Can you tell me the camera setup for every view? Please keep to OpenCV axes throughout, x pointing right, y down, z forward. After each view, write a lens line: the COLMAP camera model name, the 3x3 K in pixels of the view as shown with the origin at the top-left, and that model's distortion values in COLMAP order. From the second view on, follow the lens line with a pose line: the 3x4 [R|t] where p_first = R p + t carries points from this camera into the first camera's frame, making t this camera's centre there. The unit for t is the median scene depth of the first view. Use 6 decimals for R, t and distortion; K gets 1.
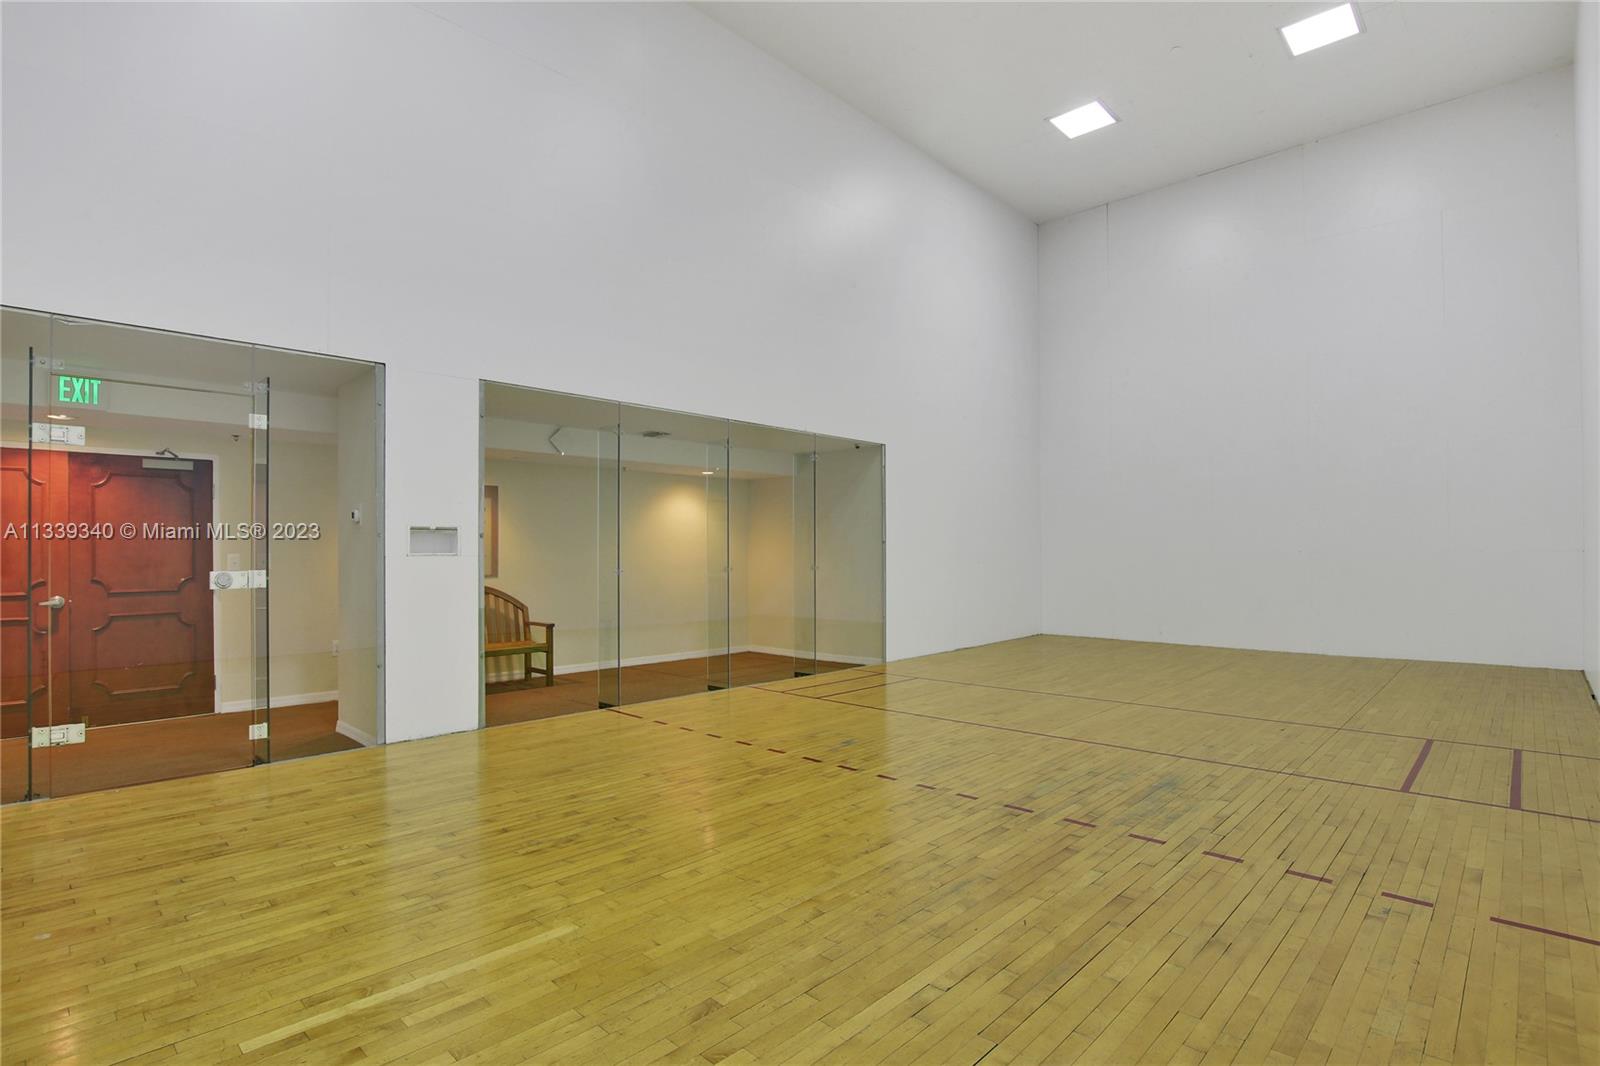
lens RADIAL K [[764.0, 0, 800.0], [0, 764.0, 533.0], [0, 0, 1]] dist [-0.000788, 0.000027]
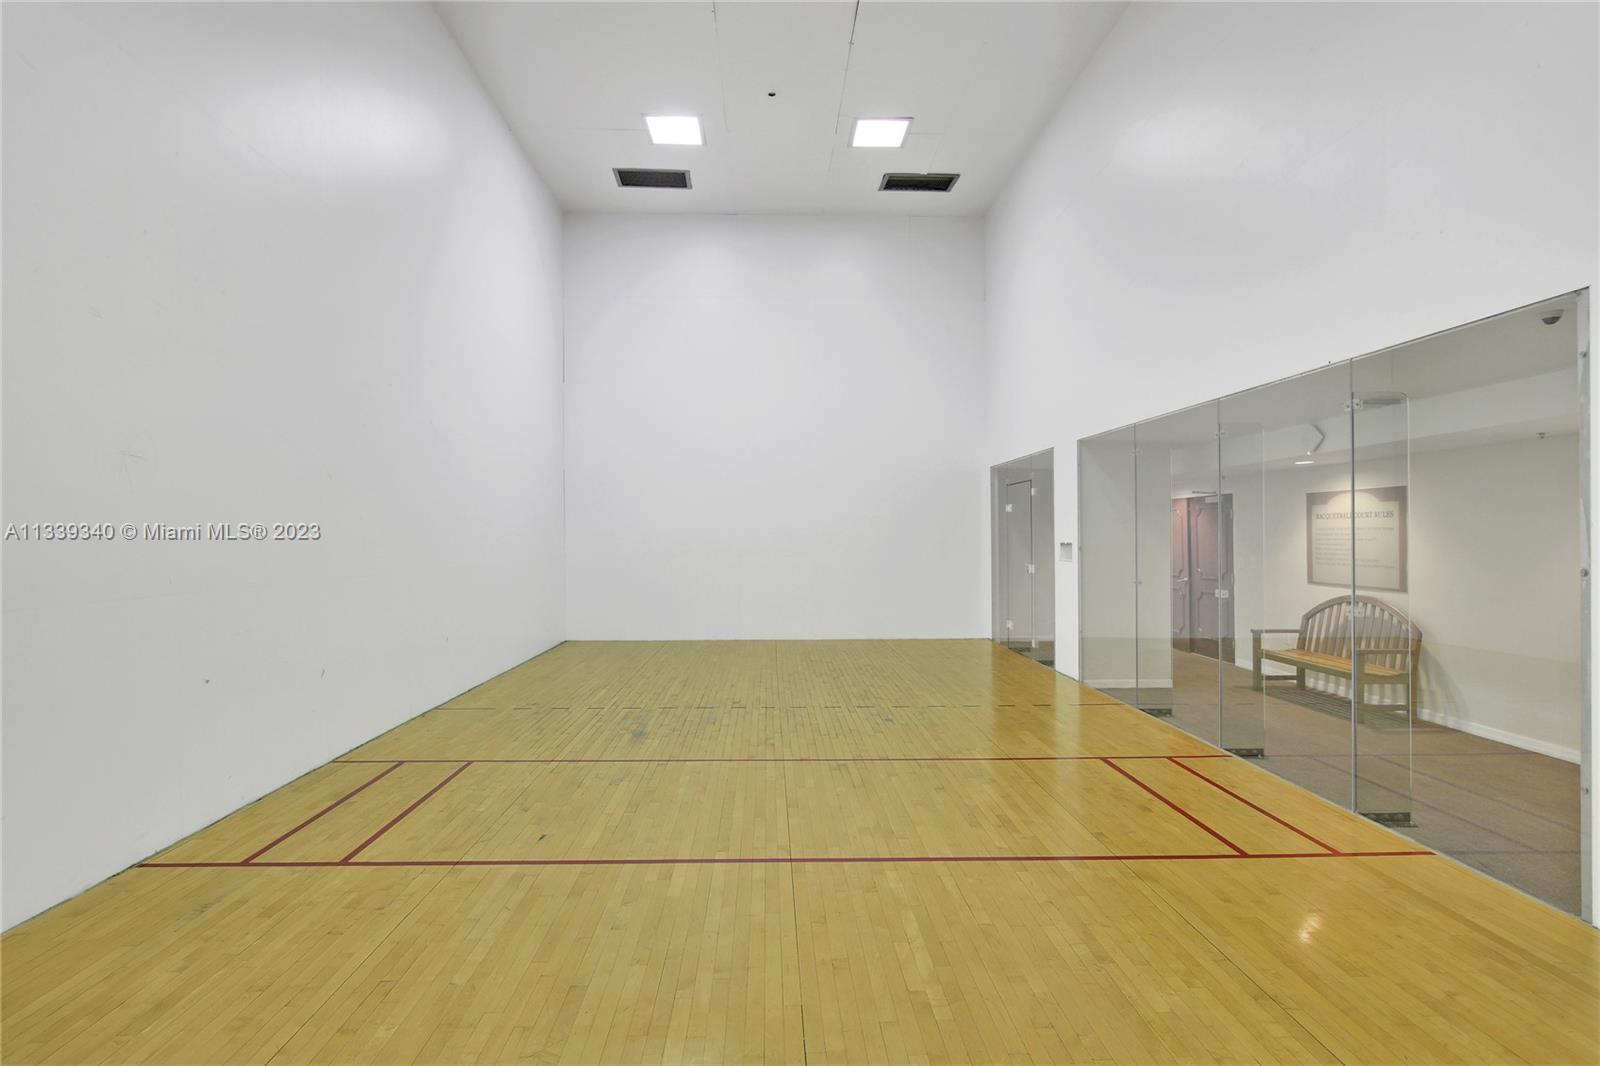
lens RADIAL K [[764.0, 0, 800.0], [0, 764.0, 533.0], [0, 0, 1]] dist [-0.000788, 0.000027]
pose [[-0.682027, -0.001603, -0.731325, 0.927892], [0.013812, 0.999791, -0.015072, -0.008351], [0.731196, -0.020380, -0.681863, 1.476253]]
